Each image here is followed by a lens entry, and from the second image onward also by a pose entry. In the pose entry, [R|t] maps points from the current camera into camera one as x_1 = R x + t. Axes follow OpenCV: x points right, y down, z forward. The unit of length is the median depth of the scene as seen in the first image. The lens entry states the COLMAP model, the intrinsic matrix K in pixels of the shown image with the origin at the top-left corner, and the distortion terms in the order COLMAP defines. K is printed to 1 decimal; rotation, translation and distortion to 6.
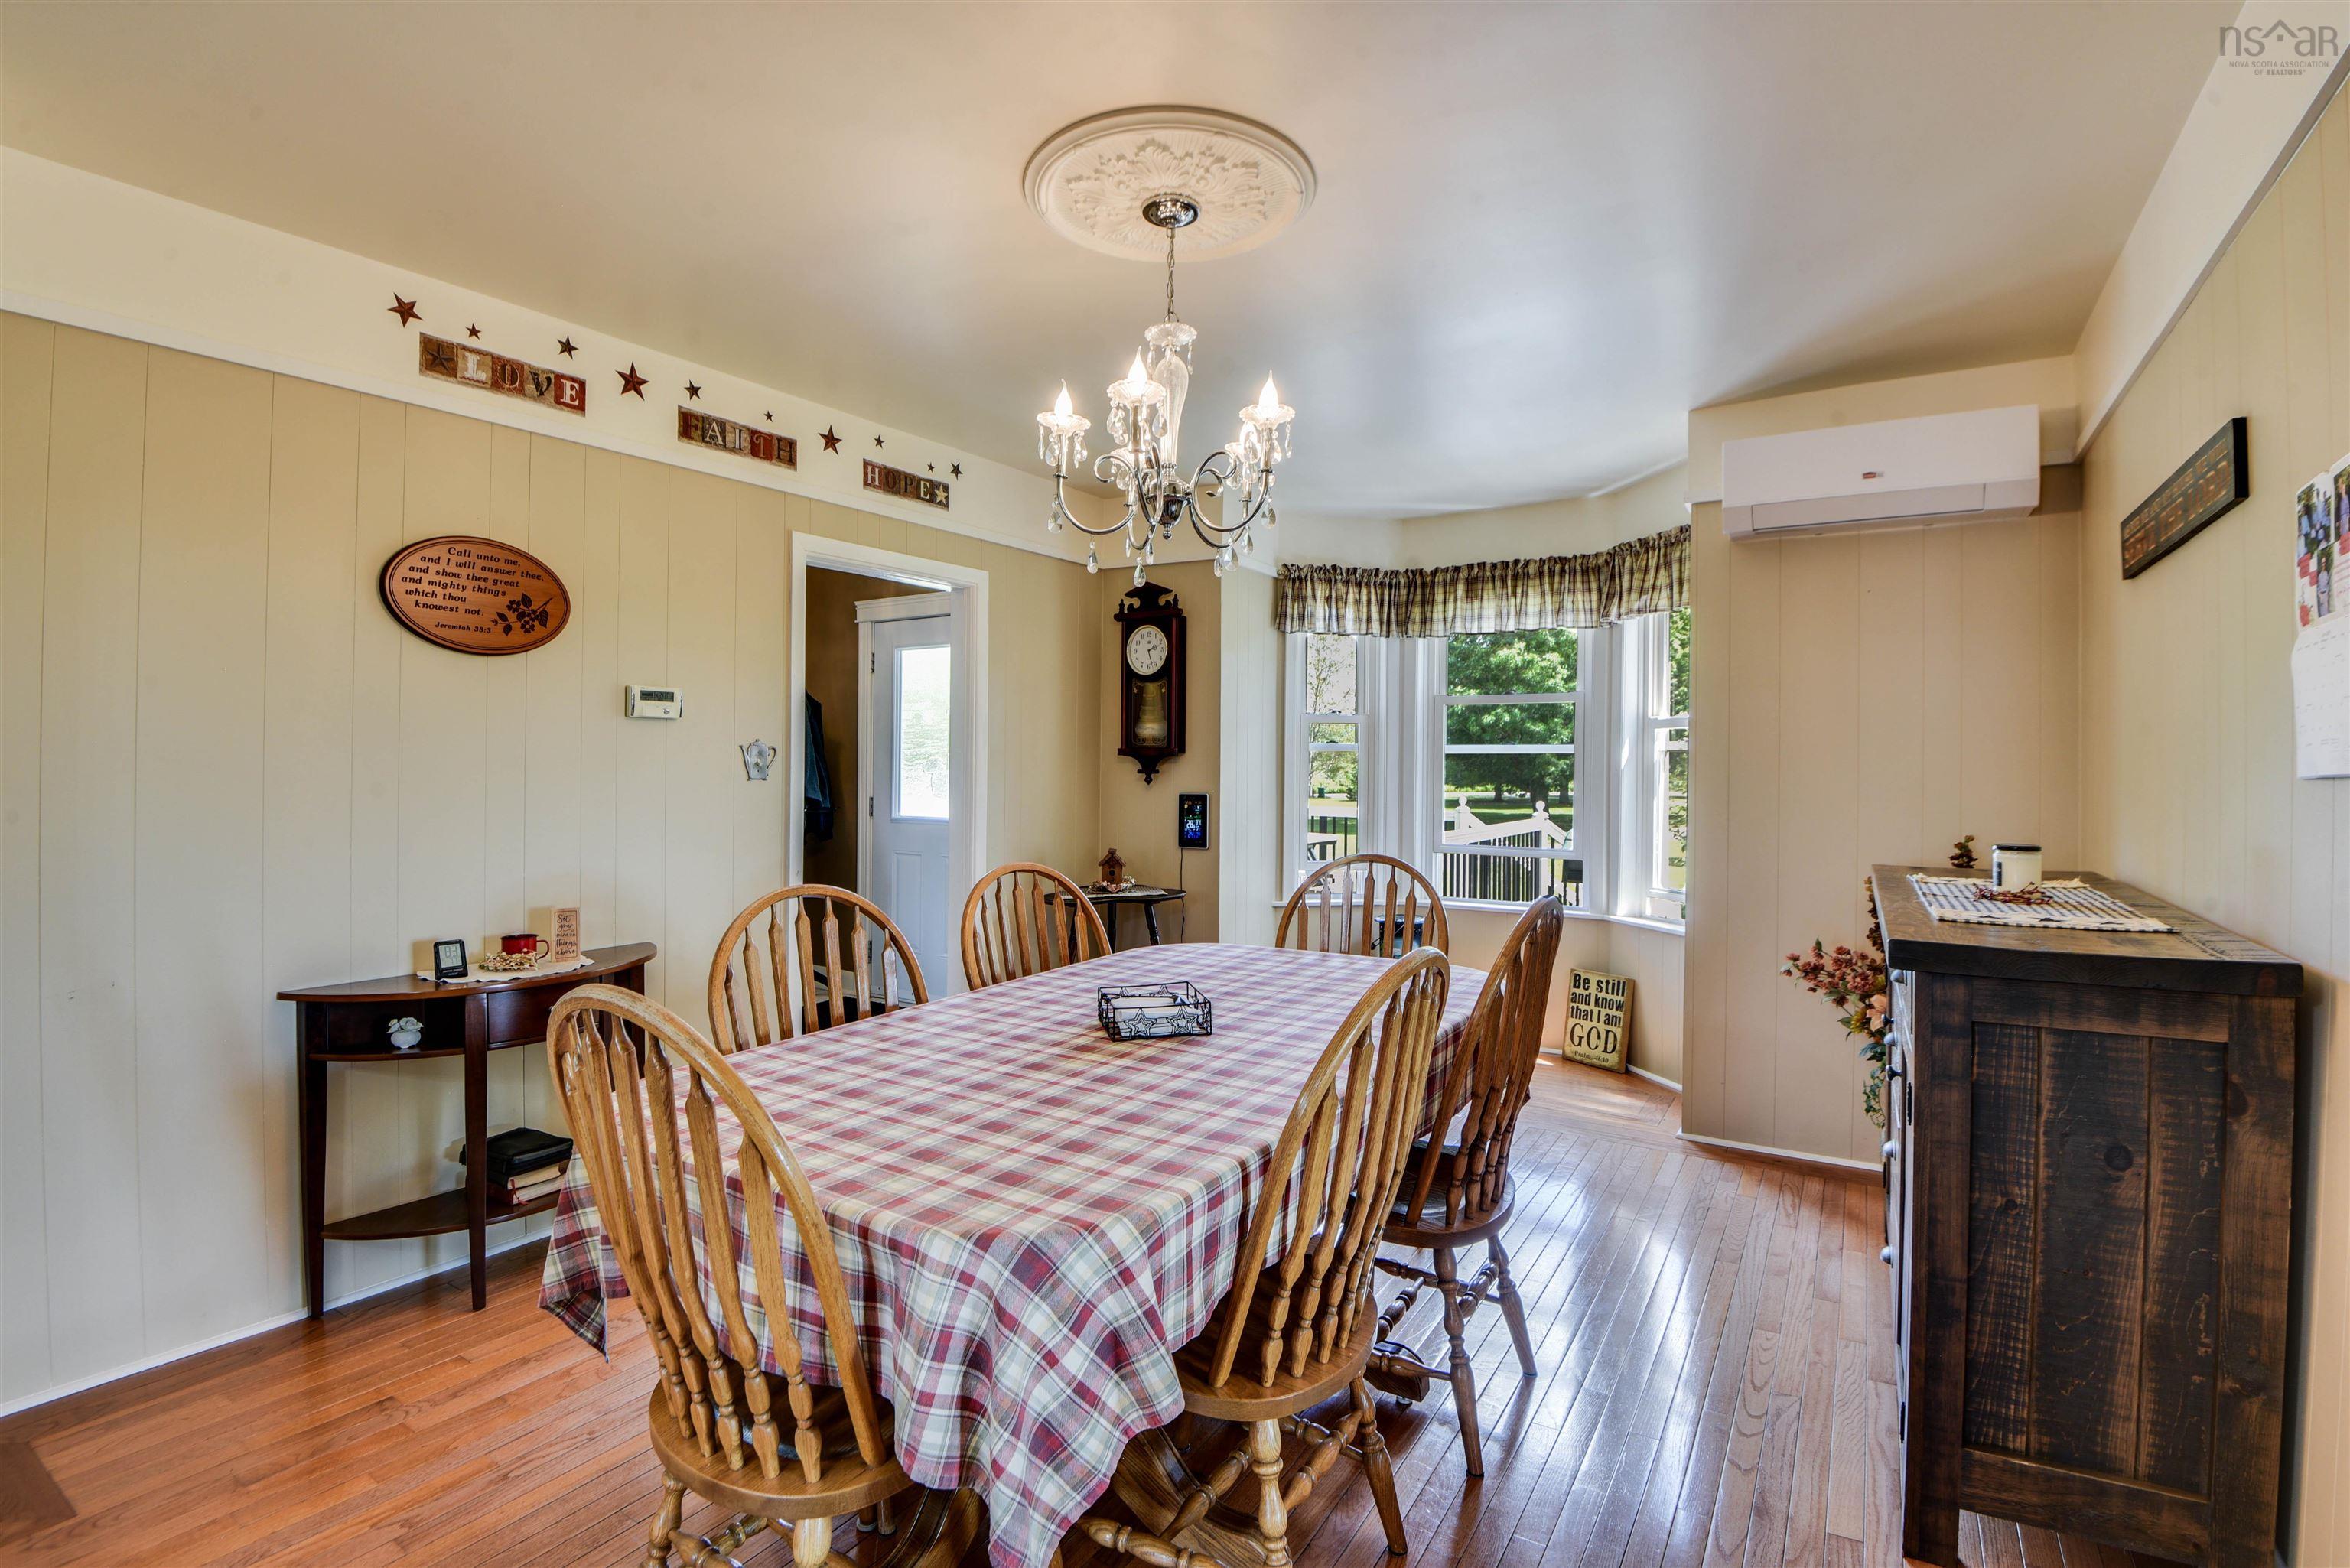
lens RADIAL K [[1082.5, 0, 1181.1], [0, 1082.5, 774.3], [0, 0, 1]] dist [-0.033076, -0.001387]
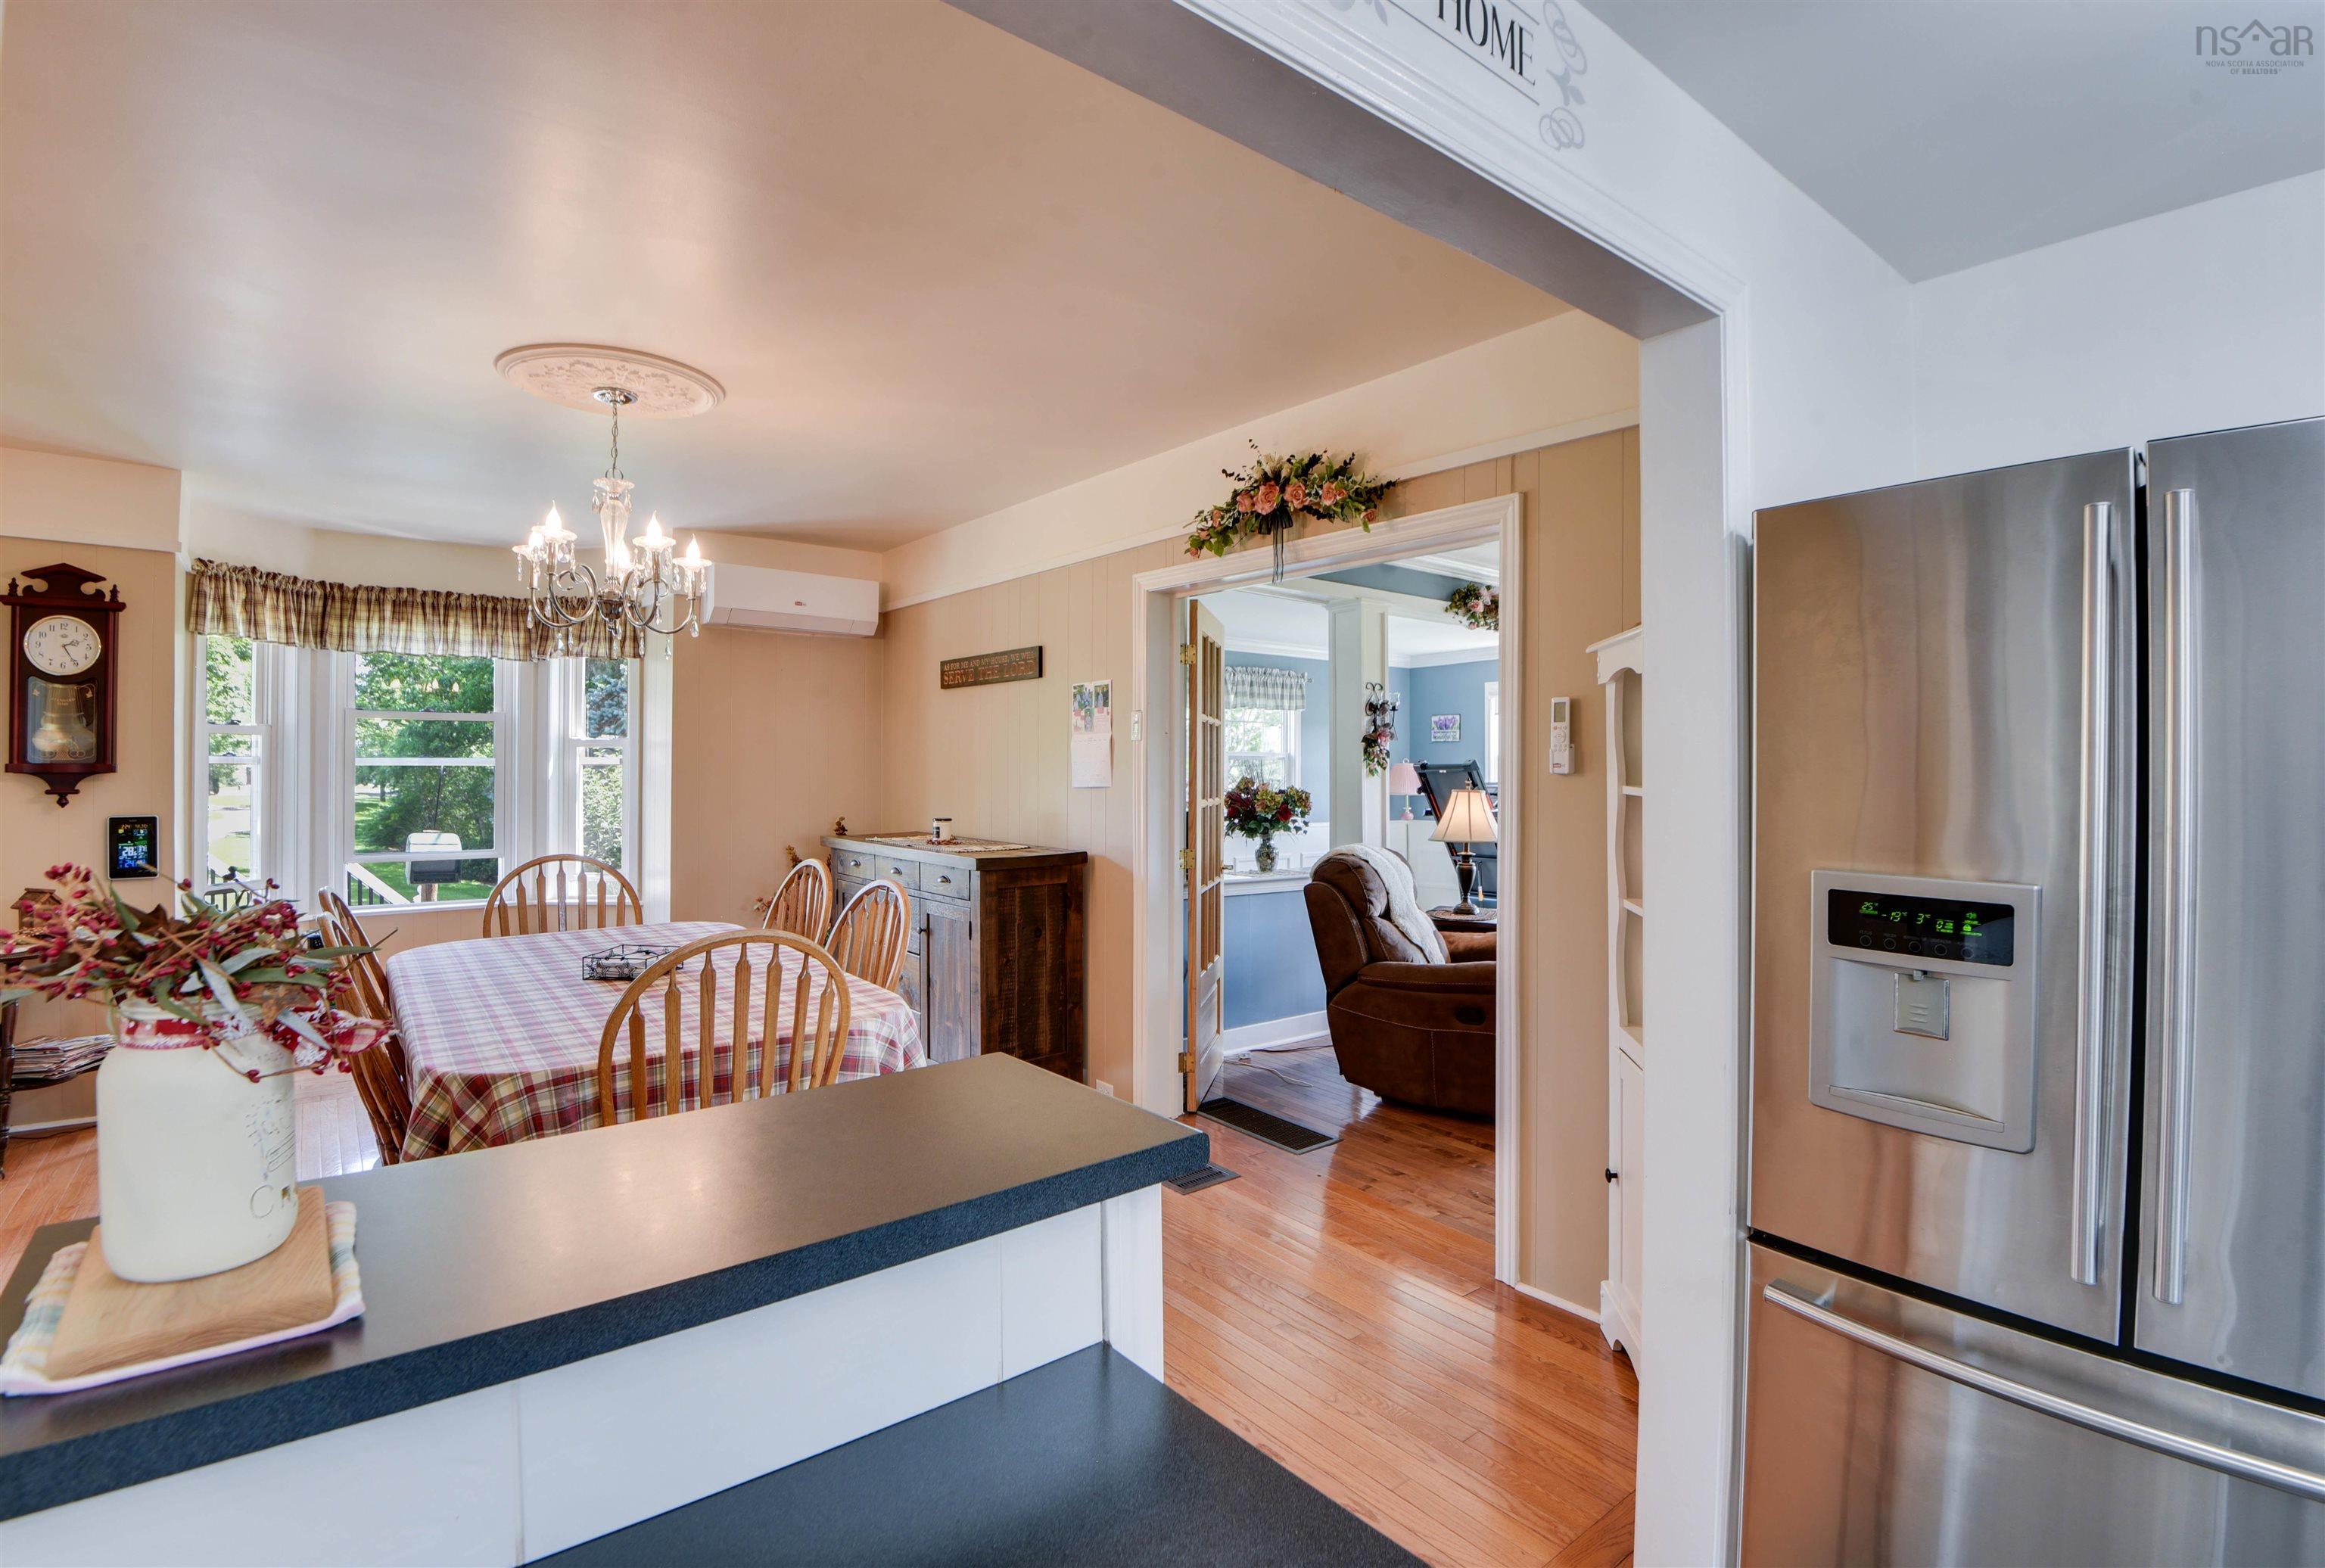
lens RADIAL K [[1097.9, 0, 1171.3], [0, 1097.9, 773.4], [0, 0, 1]] dist [0.003233, 0.000240]
pose [[0.335449, -0.008888, 0.942016, -0.530032], [0.006519, 0.999953, 0.007113, -0.016895], [-0.942036, 0.003755, 0.335491, -0.079467]]
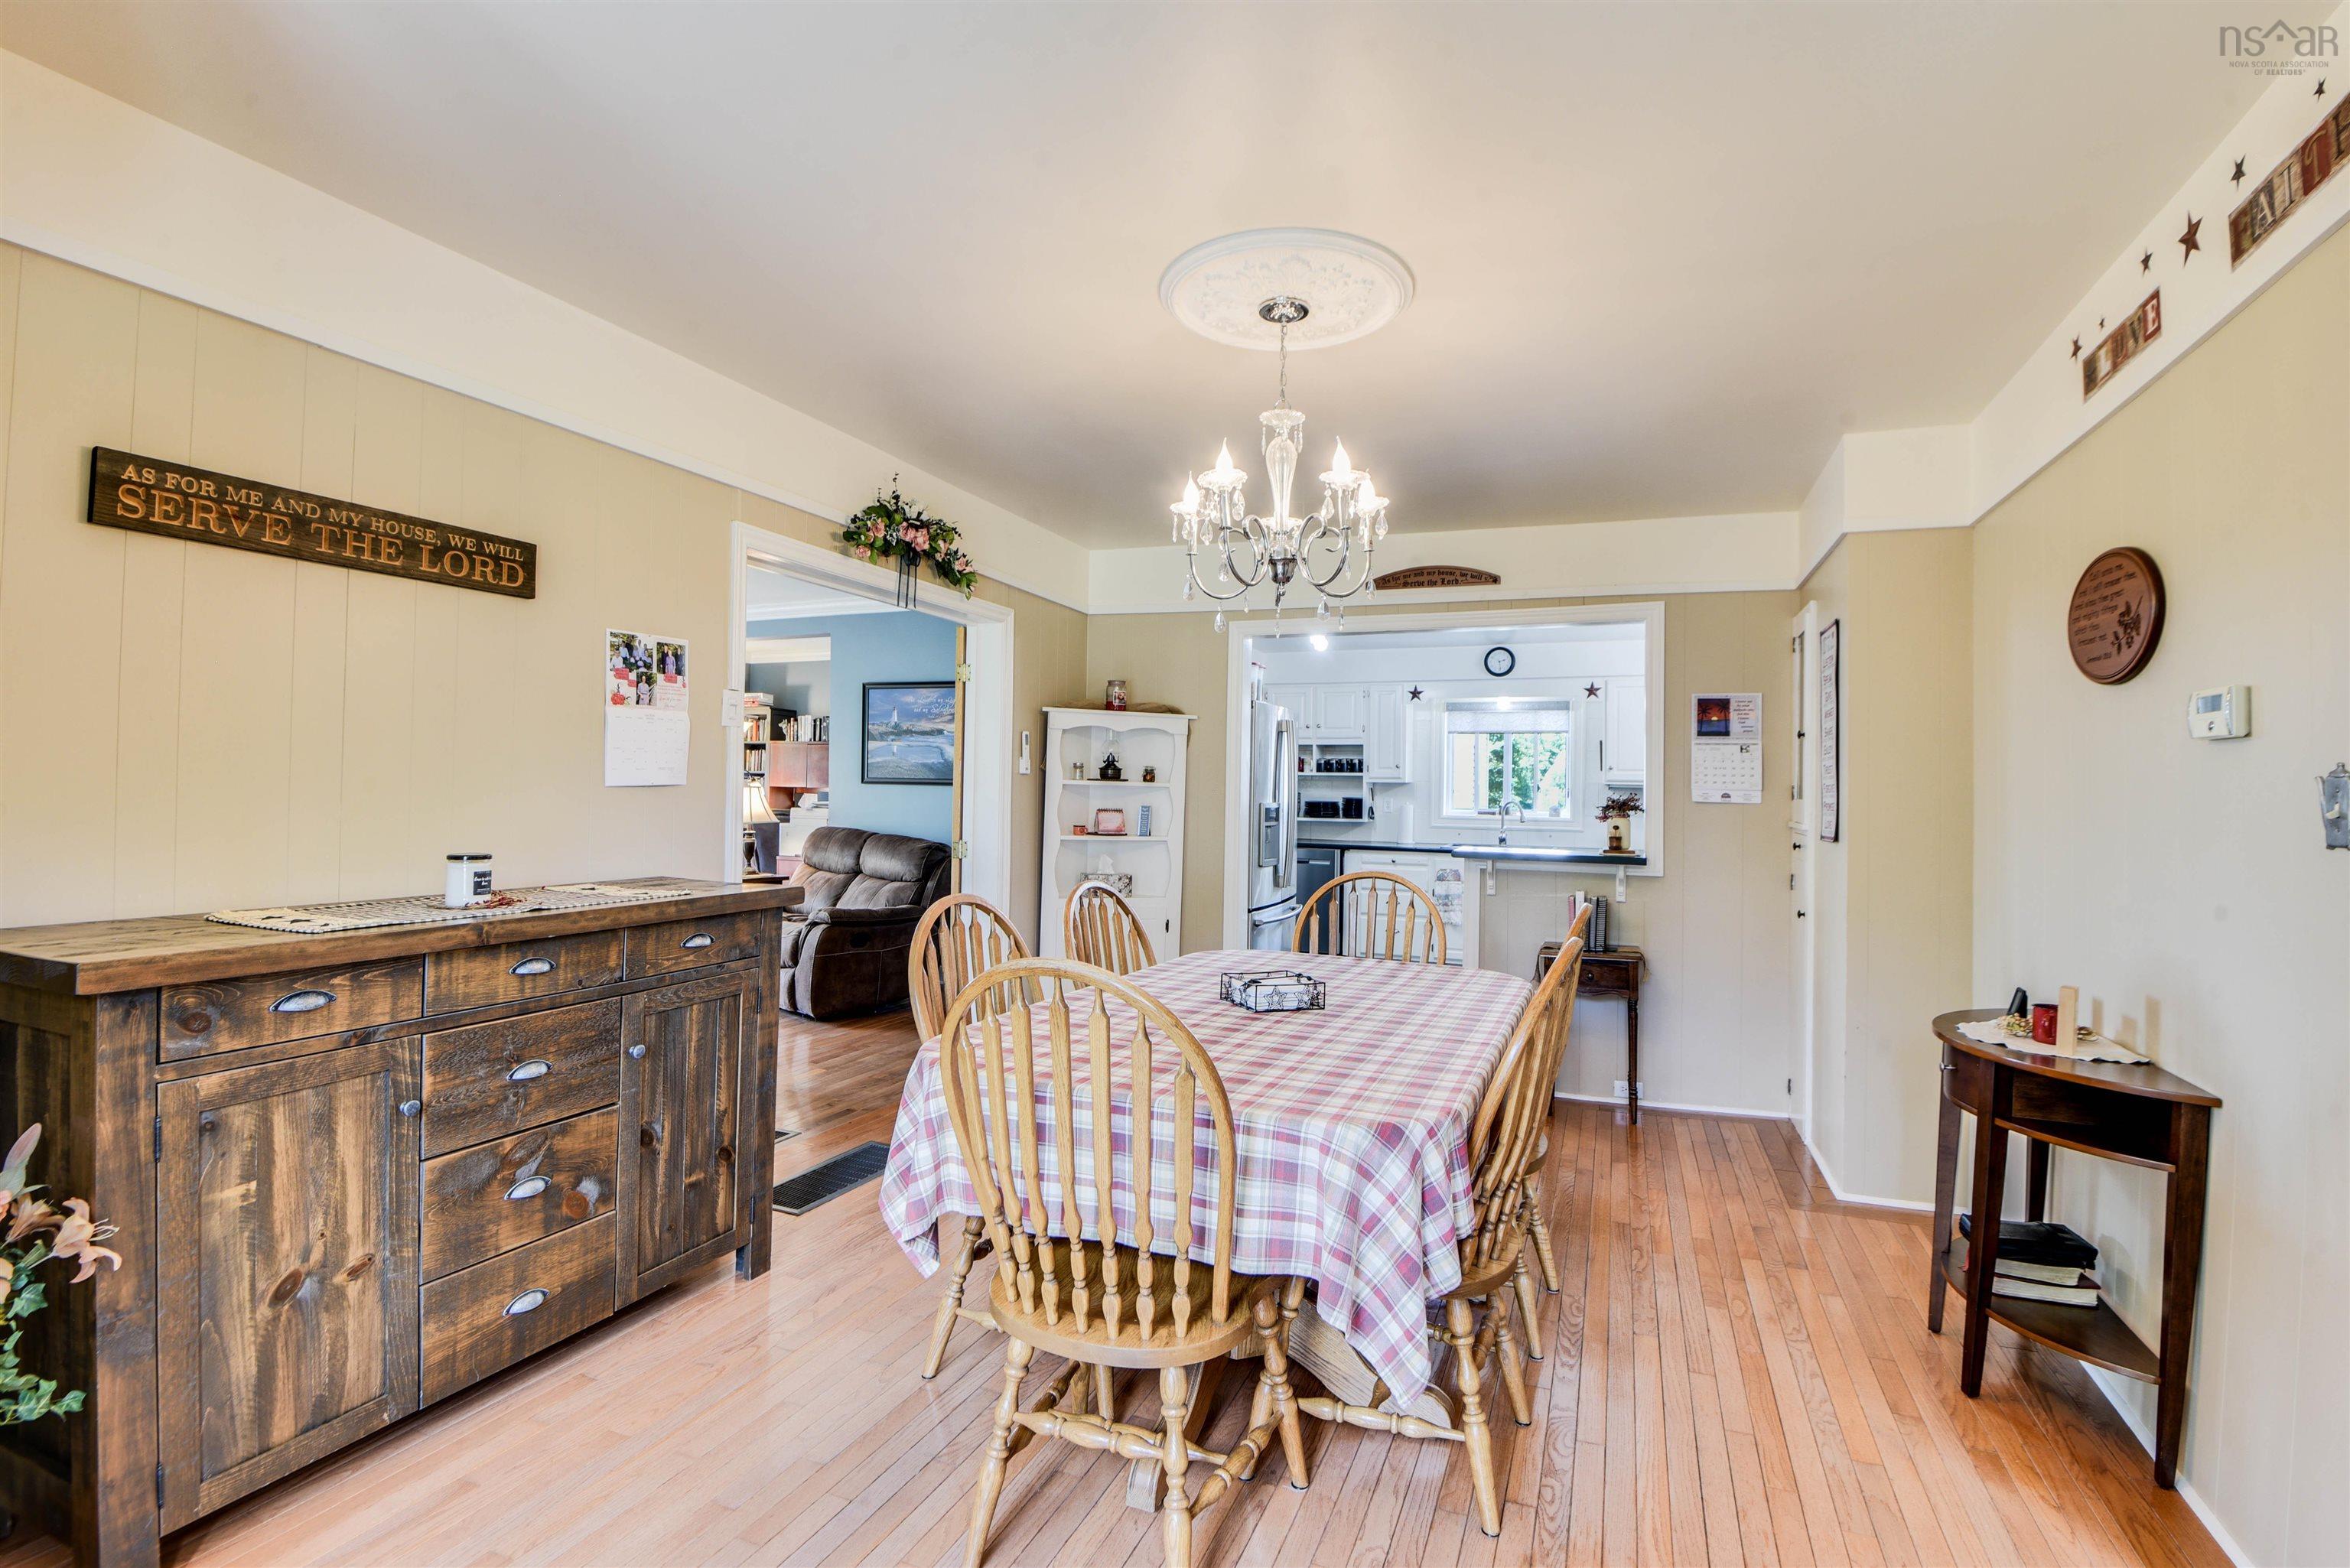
lens RADIAL K [[1082.5, 0, 1178.1], [0, 1082.5, 796.6], [0, 0, 1]] dist [-0.033076, -0.001387]
pose [[-0.984107, -0.006581, -0.177454, 0.136386], [-0.008931, 0.999883, 0.012449, -0.002996], [0.177351, 0.013836, -0.984050, 0.991366]]
